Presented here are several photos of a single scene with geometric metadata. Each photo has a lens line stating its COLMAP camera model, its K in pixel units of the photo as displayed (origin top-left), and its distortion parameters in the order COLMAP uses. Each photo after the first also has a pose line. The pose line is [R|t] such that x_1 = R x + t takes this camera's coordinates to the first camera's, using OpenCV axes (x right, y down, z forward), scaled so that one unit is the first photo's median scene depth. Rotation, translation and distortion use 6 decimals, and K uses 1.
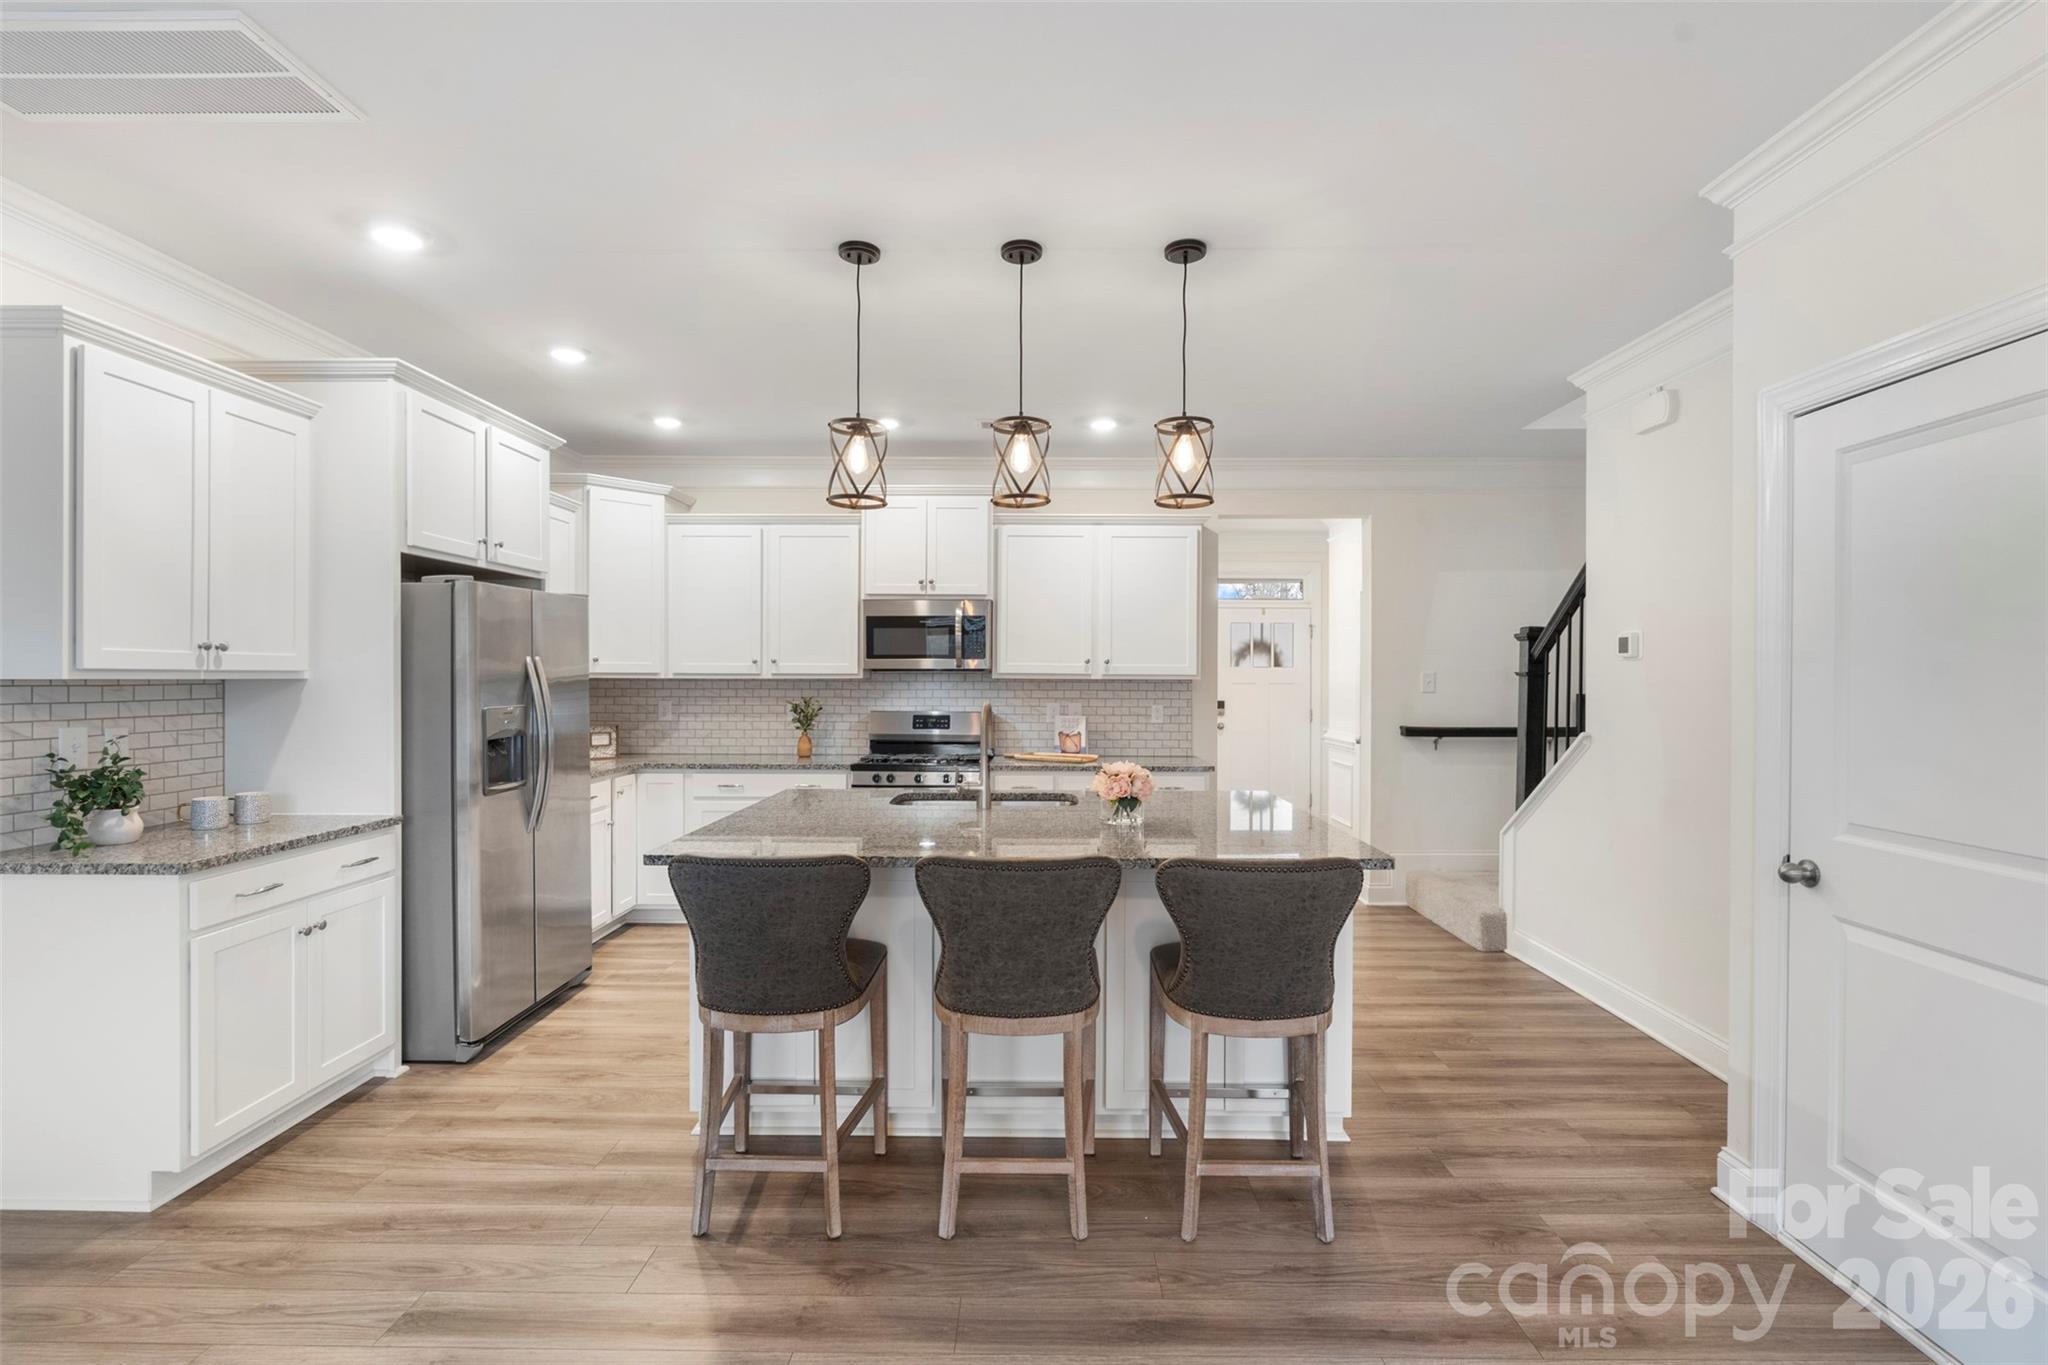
lens RADIAL K [[946.9, 0, 1031.9], [0, 946.9, 682.4], [0, 0, 1]] dist [-0.003631, -0.000495]
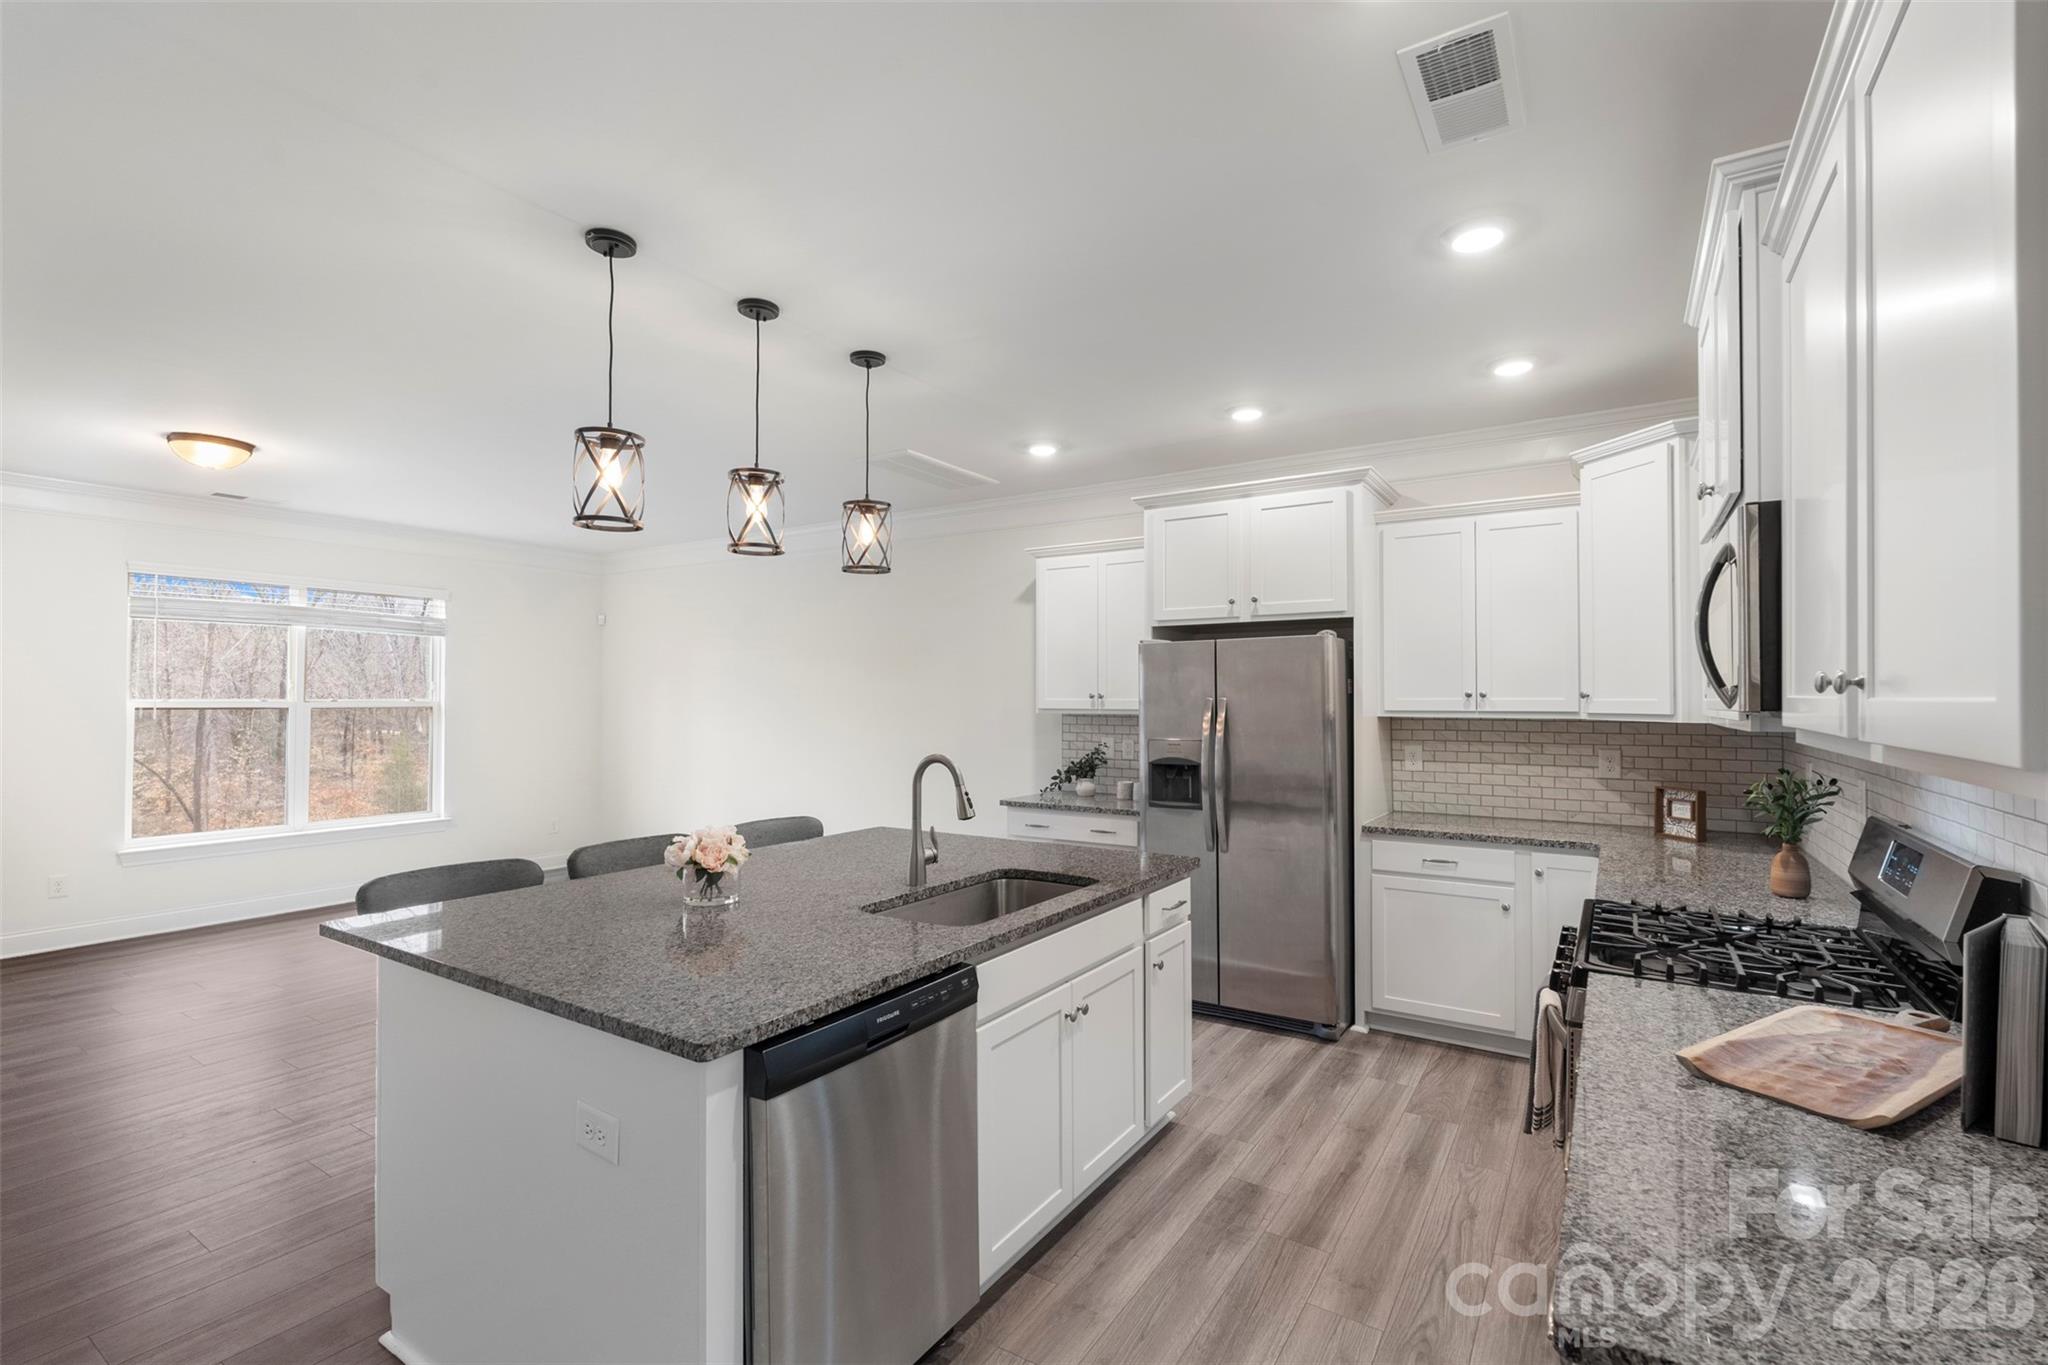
lens RADIAL K [[906.7, 0, 1027.7], [0, 906.7, 687.5], [0, 0, 1]] dist [-0.003175, -0.000185]
pose [[-0.537184, -0.015768, -0.843318, 0.509384], [-0.009205, 0.999875, -0.012831, -0.023151], [0.843415, 0.000870, -0.537262, 1.369863]]
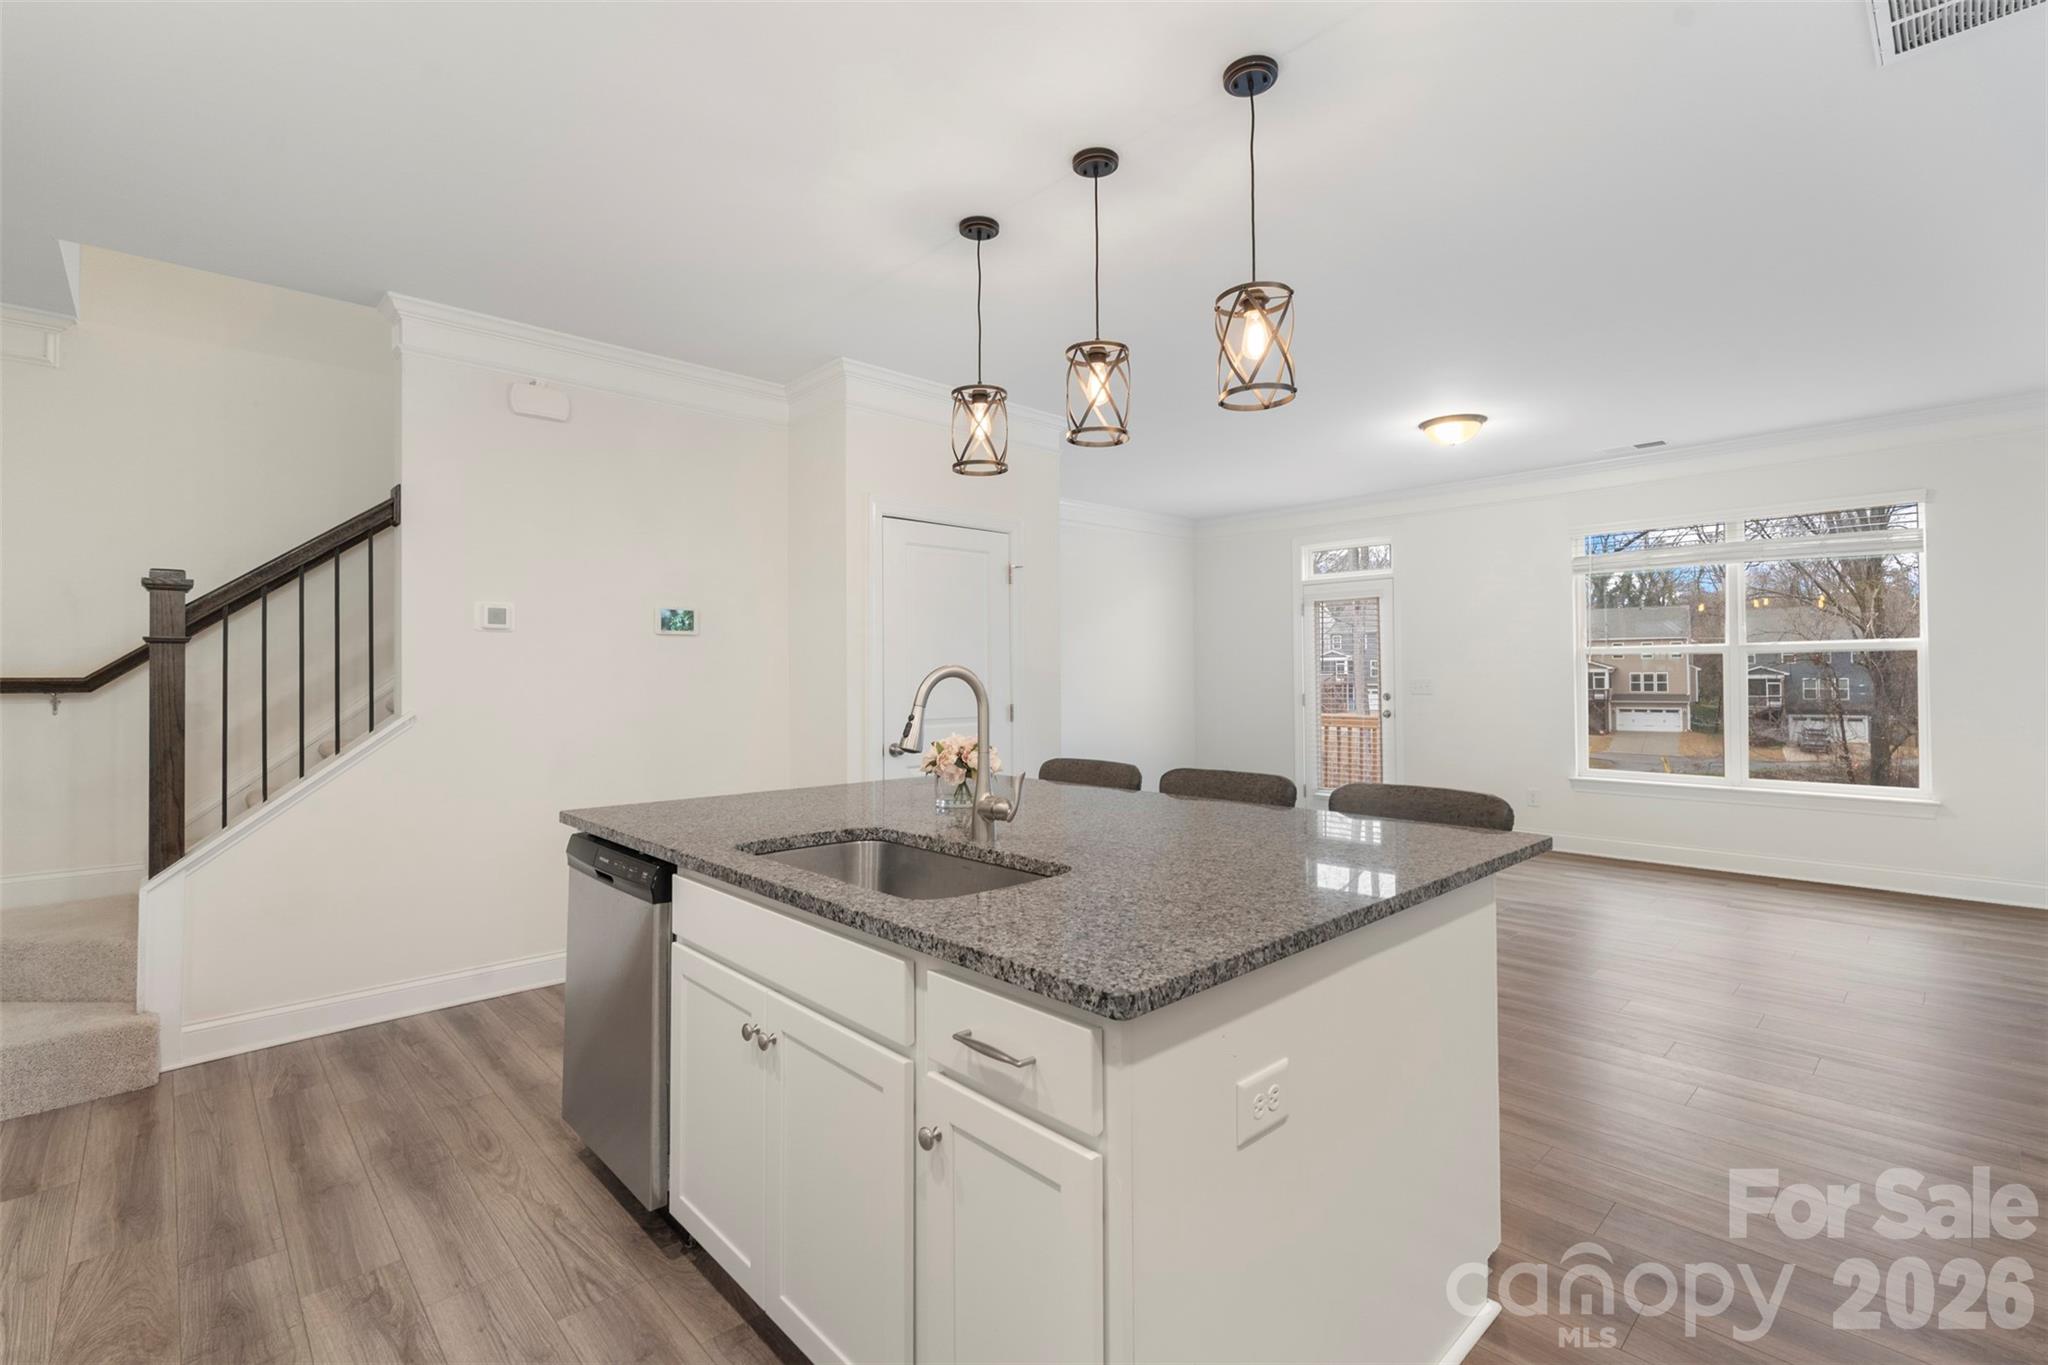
lens RADIAL K [[906.7, 0, 1003.4], [0, 906.7, 666.7], [0, 0, 1]] dist [-0.003175, -0.000185]
pose [[-0.683416, 0.005452, 0.730008, -0.443483], [0.006543, 0.999978, -0.001343, 0.019044], [-0.729999, 0.003859, -0.683437, 1.291499]]
